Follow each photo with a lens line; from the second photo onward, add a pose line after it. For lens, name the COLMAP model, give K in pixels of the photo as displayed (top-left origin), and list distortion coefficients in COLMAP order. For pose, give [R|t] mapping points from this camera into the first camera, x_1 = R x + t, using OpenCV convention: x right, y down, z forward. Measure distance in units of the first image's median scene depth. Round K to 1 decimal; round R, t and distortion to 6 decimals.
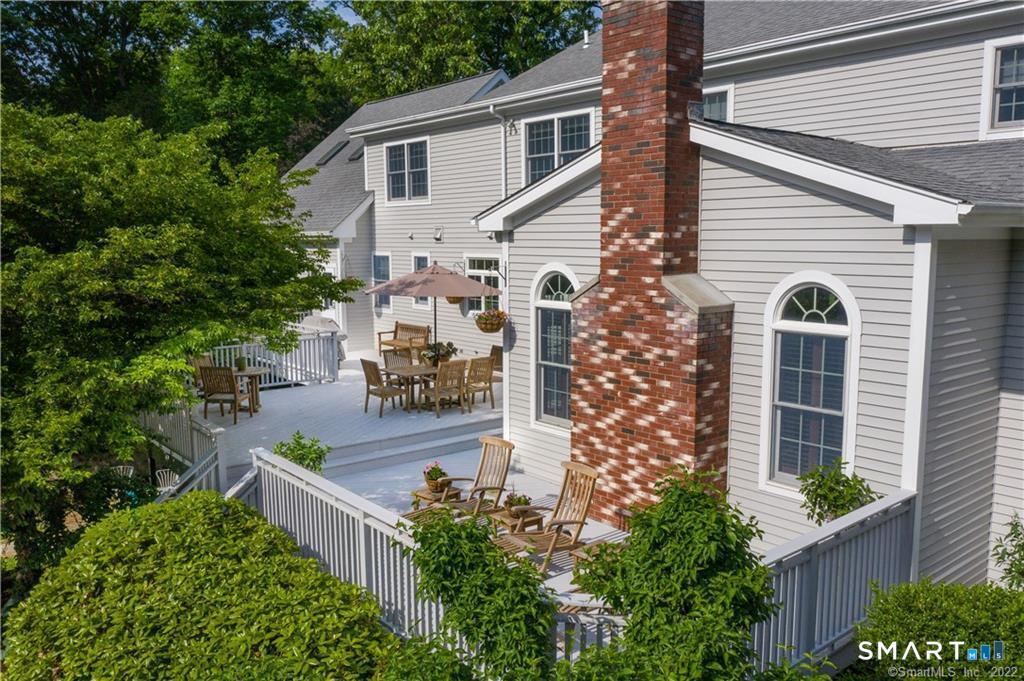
lens RADIAL K [[811.4, 0, 514.6], [0, 811.4, 343.9], [0, 0, 1]] dist [0.005432, 0.008431]
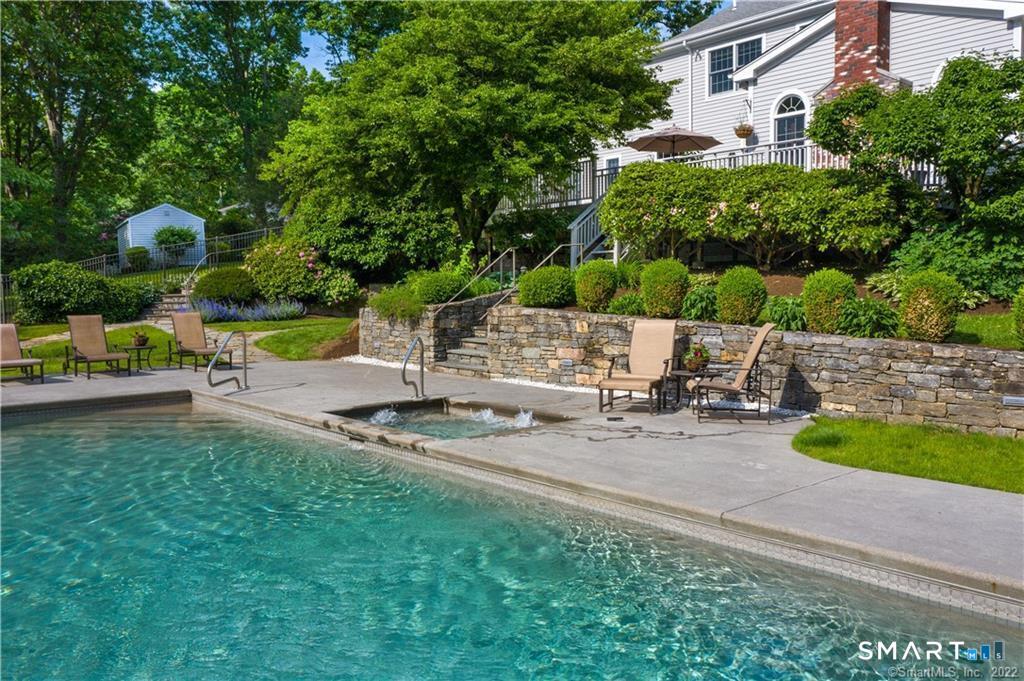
lens RADIAL K [[811.4, 0, 510.0], [0, 811.4, 338.8], [0, 0, 1]] dist [0.005432, 0.008431]
pose [[0.999569, -0.011168, 0.027167, -0.726480], [0.013160, 0.997152, -0.074266, 0.669628], [-0.026260, 0.074591, 0.996868, -0.846328]]
